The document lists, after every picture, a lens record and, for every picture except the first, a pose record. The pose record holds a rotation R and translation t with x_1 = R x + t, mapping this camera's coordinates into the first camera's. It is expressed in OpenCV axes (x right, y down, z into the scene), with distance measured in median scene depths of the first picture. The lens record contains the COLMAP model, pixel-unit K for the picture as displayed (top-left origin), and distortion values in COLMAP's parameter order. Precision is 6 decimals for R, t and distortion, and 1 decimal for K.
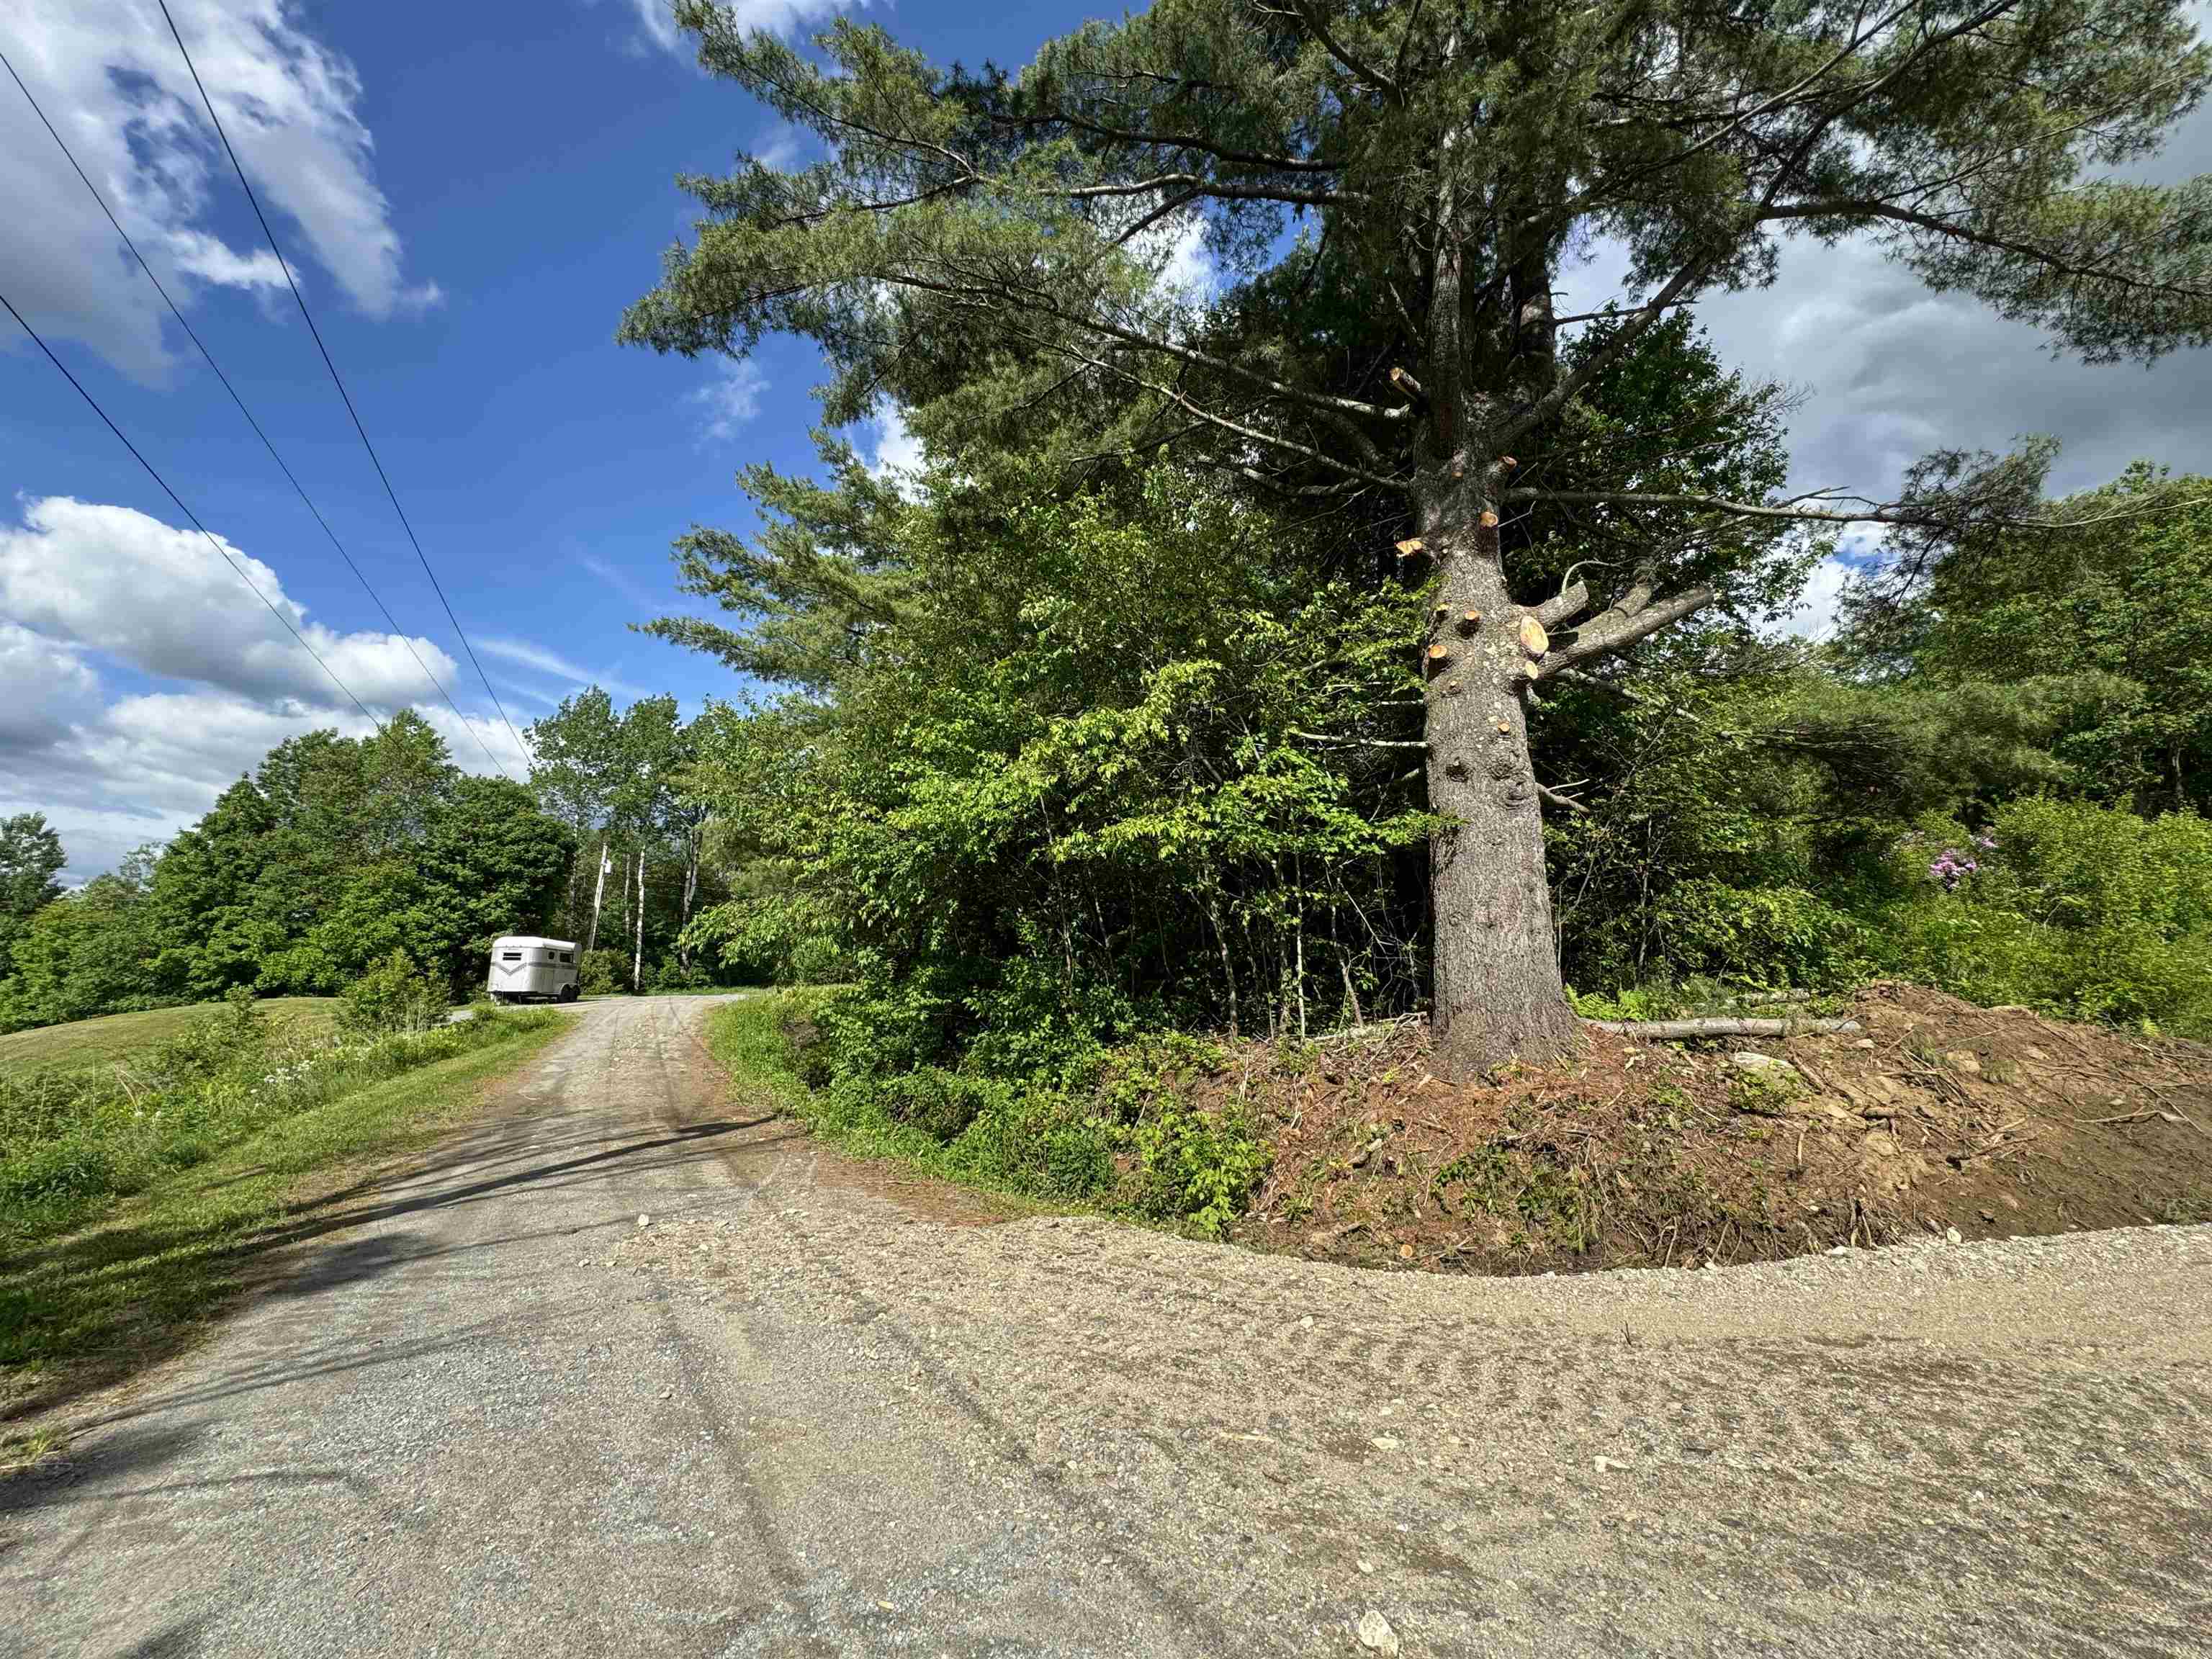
lens RADIAL K [[870.9, 0, 1106.0], [0, 870.9, 829.5], [0, 0, 1]] dist [-0.001023, -0.000447]
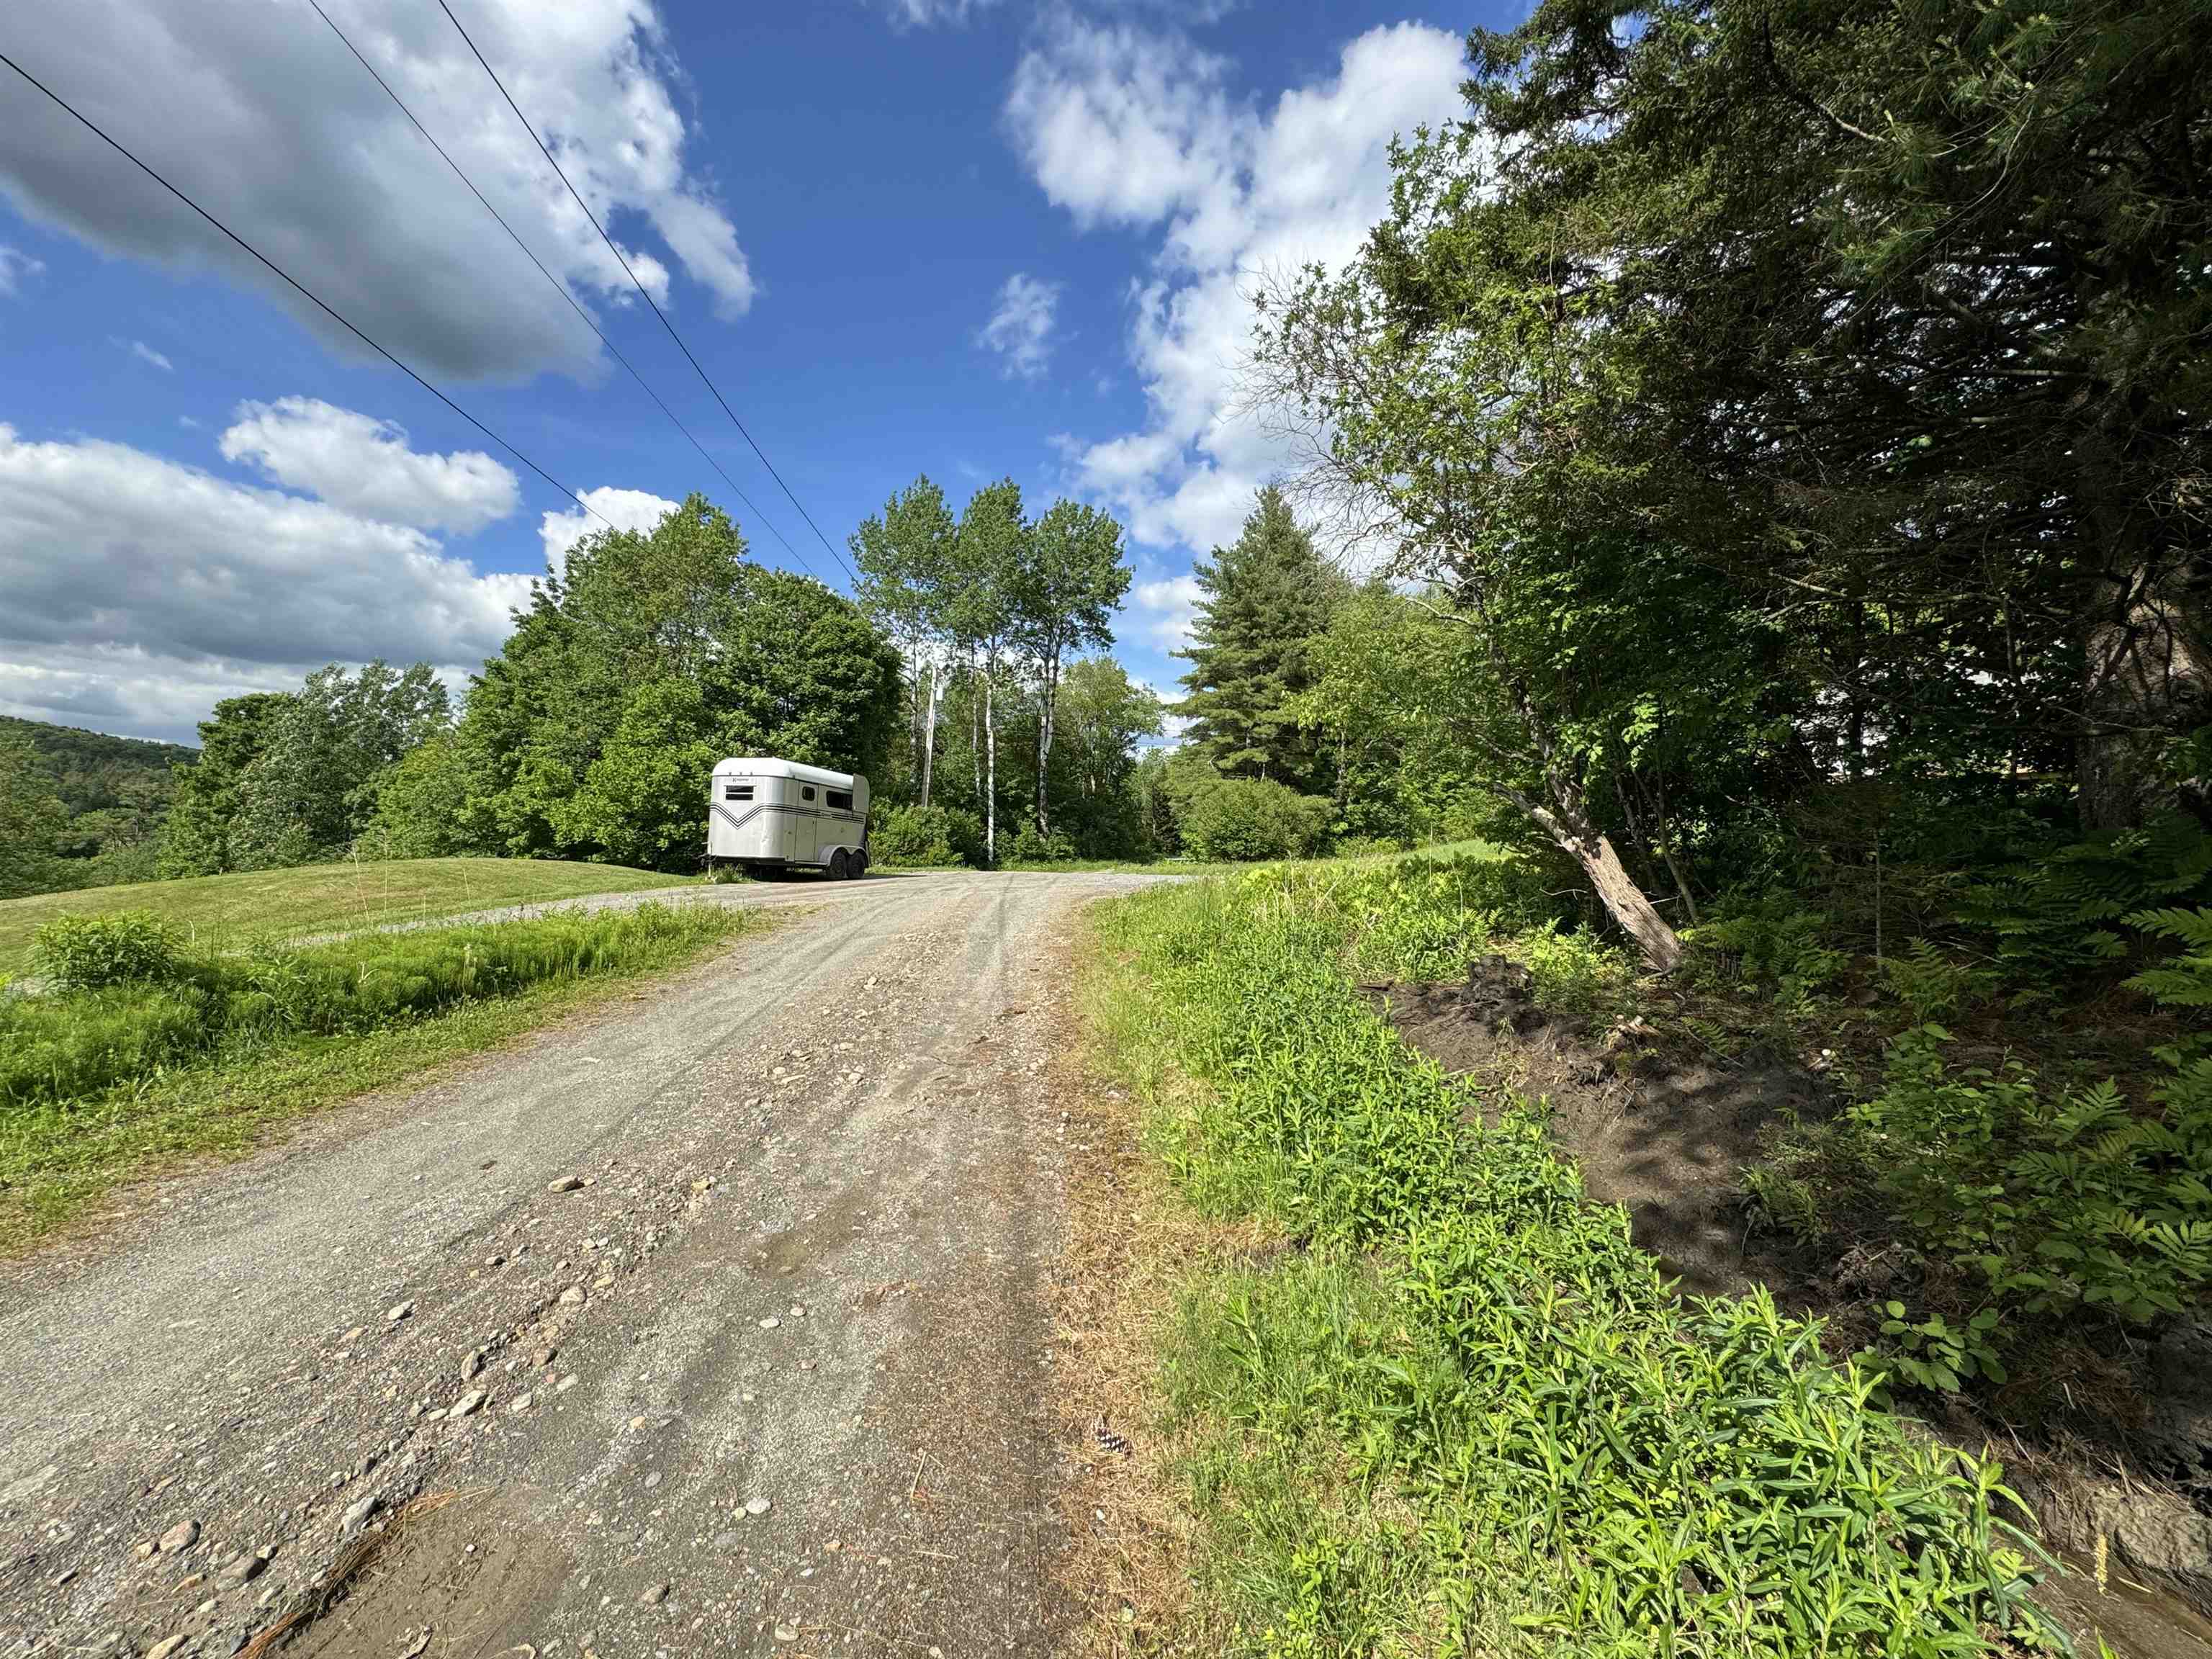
lens RADIAL K [[870.9, 0, 1106.0], [0, 870.9, 829.5], [0, 0, 1]] dist [-0.001023, -0.000447]
pose [[0.927599, 0.014092, -0.373310, -0.187394], [0.036691, 0.991020, 0.128581, 0.074199], [0.371770, -0.132969, 0.918753, 0.405349]]
